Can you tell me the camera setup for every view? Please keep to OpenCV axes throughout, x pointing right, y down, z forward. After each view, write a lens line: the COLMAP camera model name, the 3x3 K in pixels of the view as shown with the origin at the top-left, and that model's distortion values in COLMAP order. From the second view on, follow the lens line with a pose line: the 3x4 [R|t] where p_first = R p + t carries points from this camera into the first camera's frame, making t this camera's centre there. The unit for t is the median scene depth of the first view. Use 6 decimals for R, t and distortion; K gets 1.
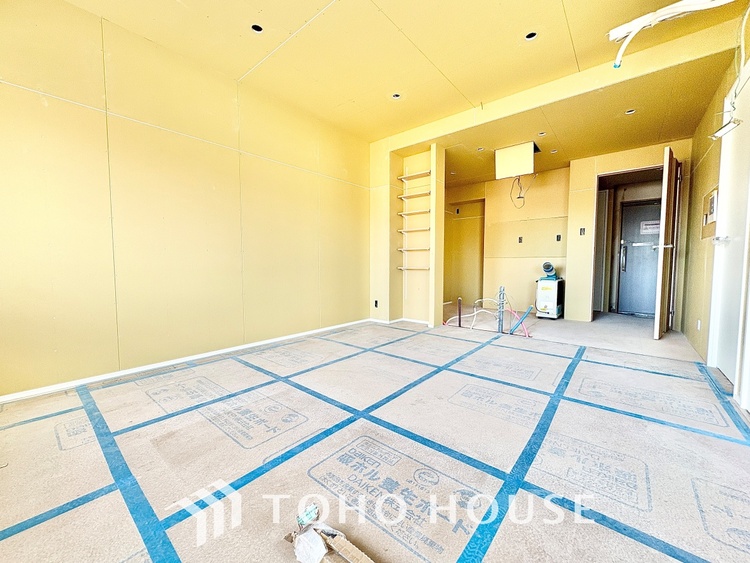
lens RADIAL K [[298.9, 0, 375.4], [0, 298.9, 281.2], [0, 0, 1]] dist [-0.001810, 0.000989]
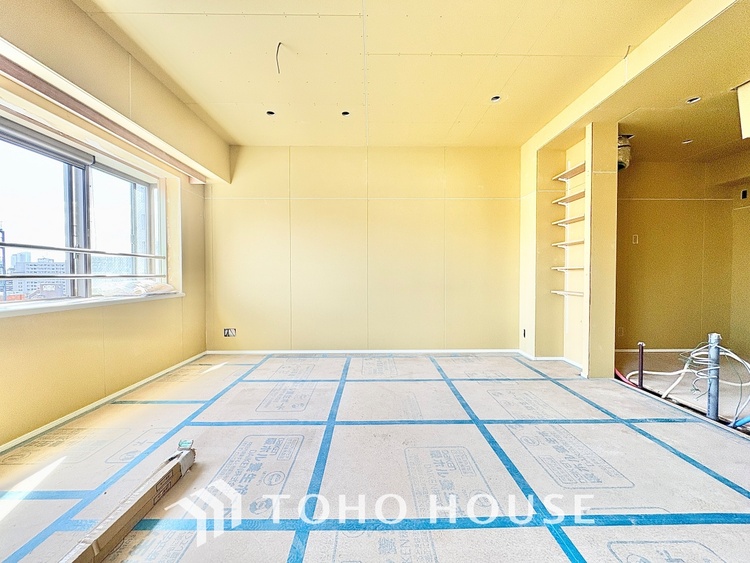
lens RADIAL K [[298.9, 0, 375.6], [0, 298.9, 281.8], [0, 0, 1]] dist [-0.001810, 0.000989]
pose [[0.652700, 0.015199, -0.757464, 0.495007], [-0.041757, 0.999001, -0.015936, -0.051537], [0.756465, 0.042031, 0.652683, 0.177819]]
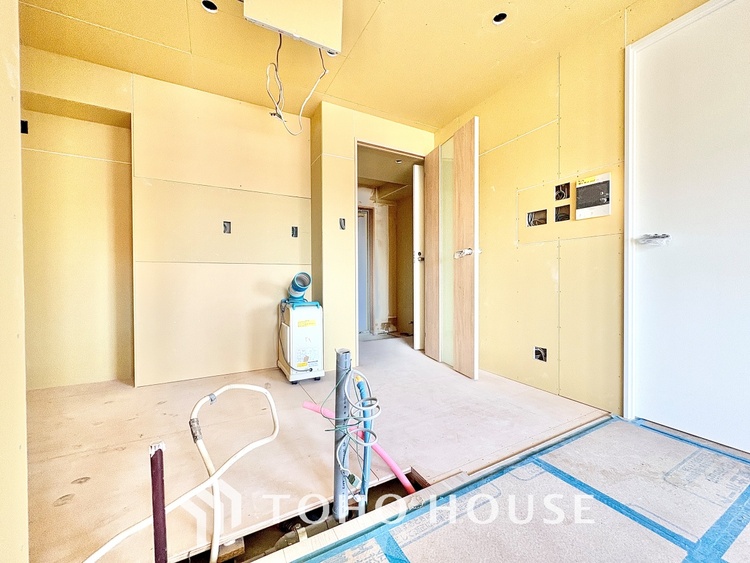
lens RADIAL K [[298.9, 0, 374.3], [0, 298.9, 282.0], [0, 0, 1]] dist [-0.001810, 0.000989]
pose [[0.368618, -0.015946, 0.929444, 0.192892], [0.059331, 0.998218, -0.006405, -0.051748], [-0.927686, 0.057506, 0.368907, 0.988912]]
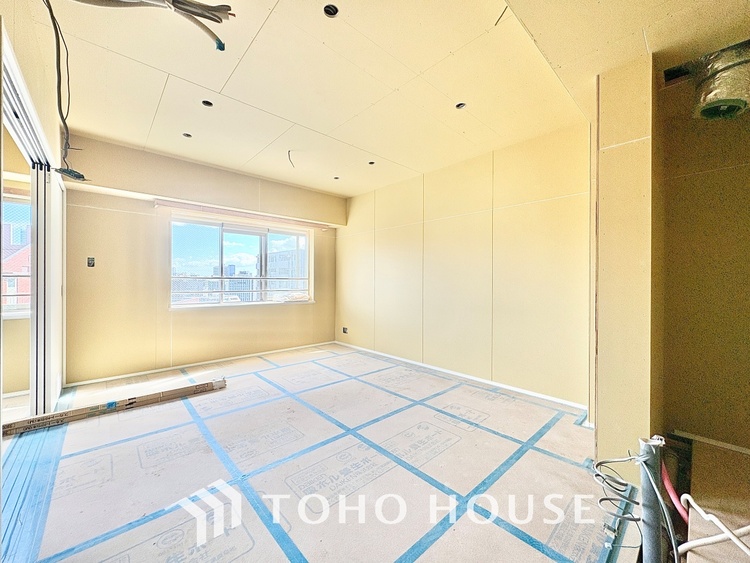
lens RADIAL K [[298.9, 0, 375.8], [0, 298.9, 281.3], [0, 0, 1]] dist [-0.001810, 0.000989]
pose [[-0.127707, -0.000469, -0.991812, 0.855124], [-0.062146, 0.998039, 0.007530, -0.140831], [0.989863, 0.062599, -0.127486, 0.876230]]
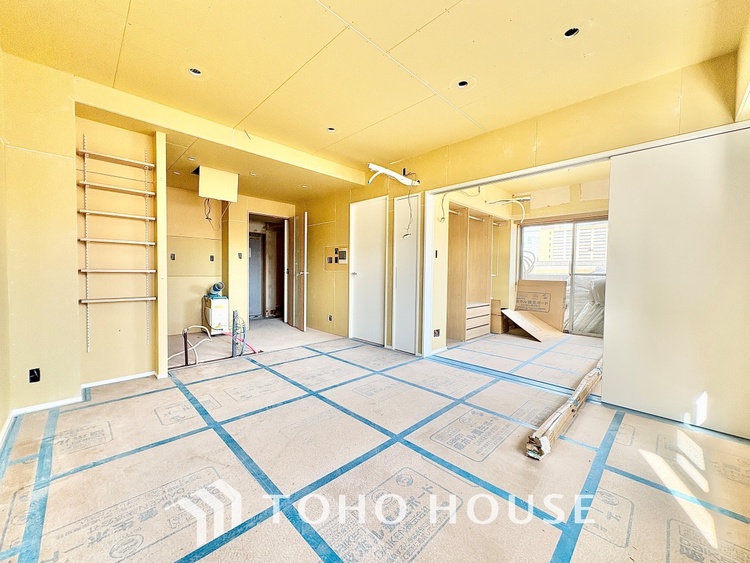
lens RADIAL K [[298.9, 0, 375.7], [0, 298.9, 280.6], [0, 0, 1]] dist [-0.001810, 0.000989]
pose [[0.087405, -0.028782, 0.995757, -0.617215], [0.043421, 0.998743, 0.025057, -0.101054], [-0.995226, 0.041046, 0.088545, 0.497688]]
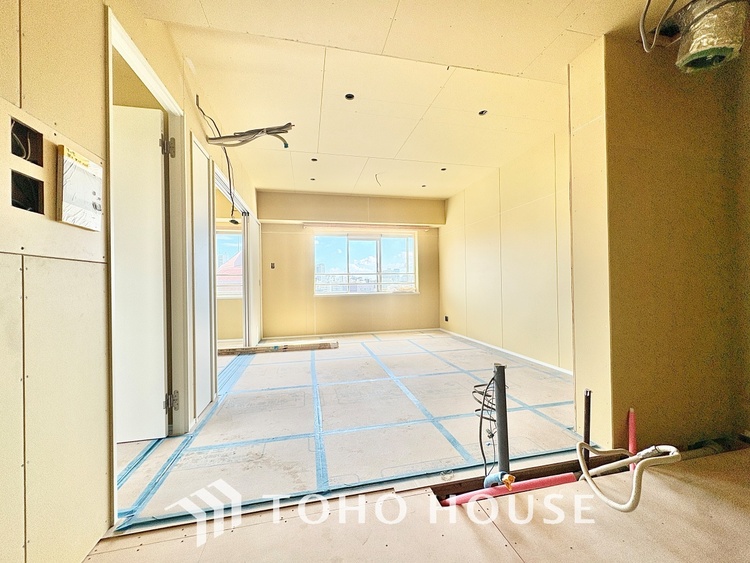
lens RADIAL K [[298.9, 0, 376.7], [0, 298.9, 281.2], [0, 0, 1]] dist [-0.001810, 0.000989]
pose [[-0.601331, 0.003680, -0.798991, 0.964645], [-0.030743, 0.999142, 0.027739, -0.114896], [0.798408, 0.041244, -0.600702, 1.266669]]
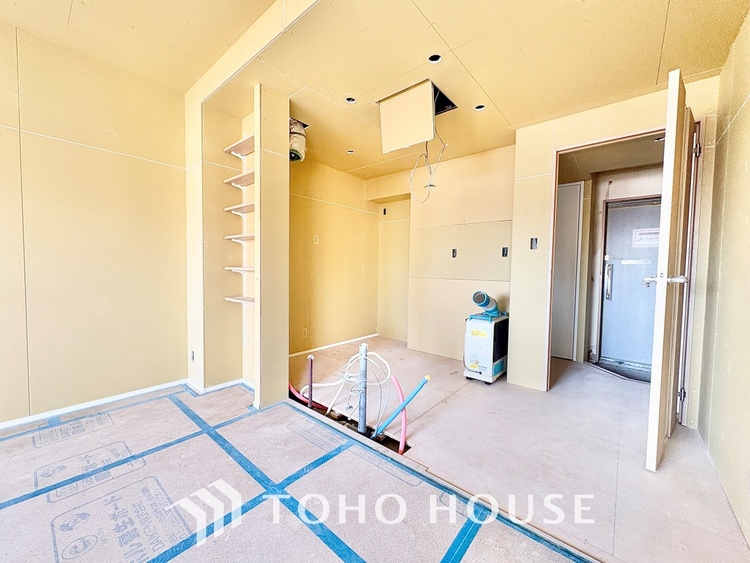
lens RADIAL K [[298.9, 0, 375.3], [0, 298.9, 281.0], [0, 0, 1]] dist [-0.001810, 0.000989]
pose [[0.999860, 0.016258, -0.003944, 0.511058], [-0.016317, 0.999751, -0.015250, -0.102055], [0.003695, 0.015313, 0.999876, 0.530505]]
